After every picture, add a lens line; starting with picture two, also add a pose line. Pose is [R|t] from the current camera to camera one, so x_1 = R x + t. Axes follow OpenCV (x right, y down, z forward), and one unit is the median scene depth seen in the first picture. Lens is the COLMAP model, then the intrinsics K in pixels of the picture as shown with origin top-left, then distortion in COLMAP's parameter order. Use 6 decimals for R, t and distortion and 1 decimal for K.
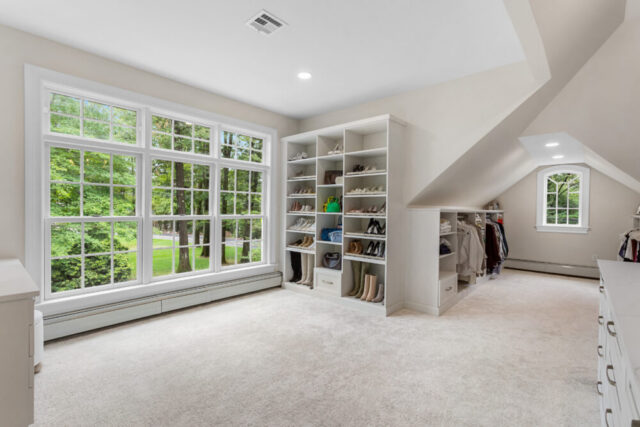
lens RADIAL K [[302.9, 0, 320.0], [0, 302.9, 213.5], [0, 0, 1]] dist [0.001034, 0.000319]
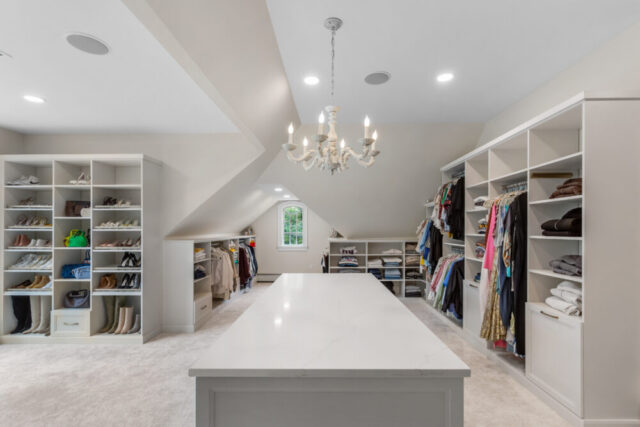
lens RADIAL K [[308.0, 0, 322.3], [0, 308.0, 228.4], [0, 0, 1]] dist [0.001960, 0.000587]
pose [[0.758984, -0.012311, 0.650993, -0.002791], [0.022525, 0.999719, -0.007355, -0.036477], [-0.650719, 0.020246, 0.759048, -0.201892]]
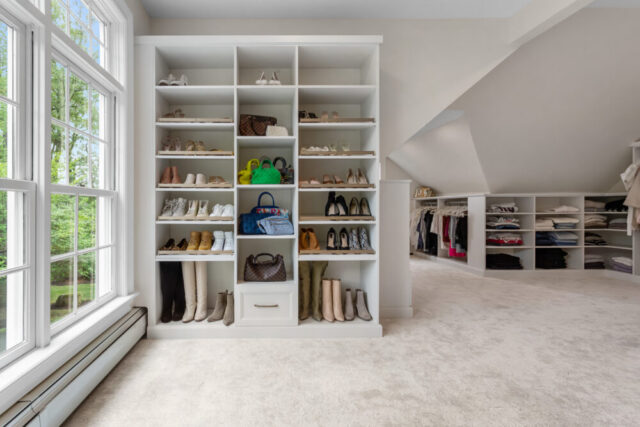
lens RADIAL K [[328.4, 0, 263.5], [0, 328.4, 206.6], [0, 0, 1]] dist [-0.000584, -0.000379]
pose [[0.734519, -0.012270, 0.678477, -0.398802], [0.020296, 0.999786, -0.003892, 0.041904], [-0.678284, 0.016629, 0.734612, 0.546658]]
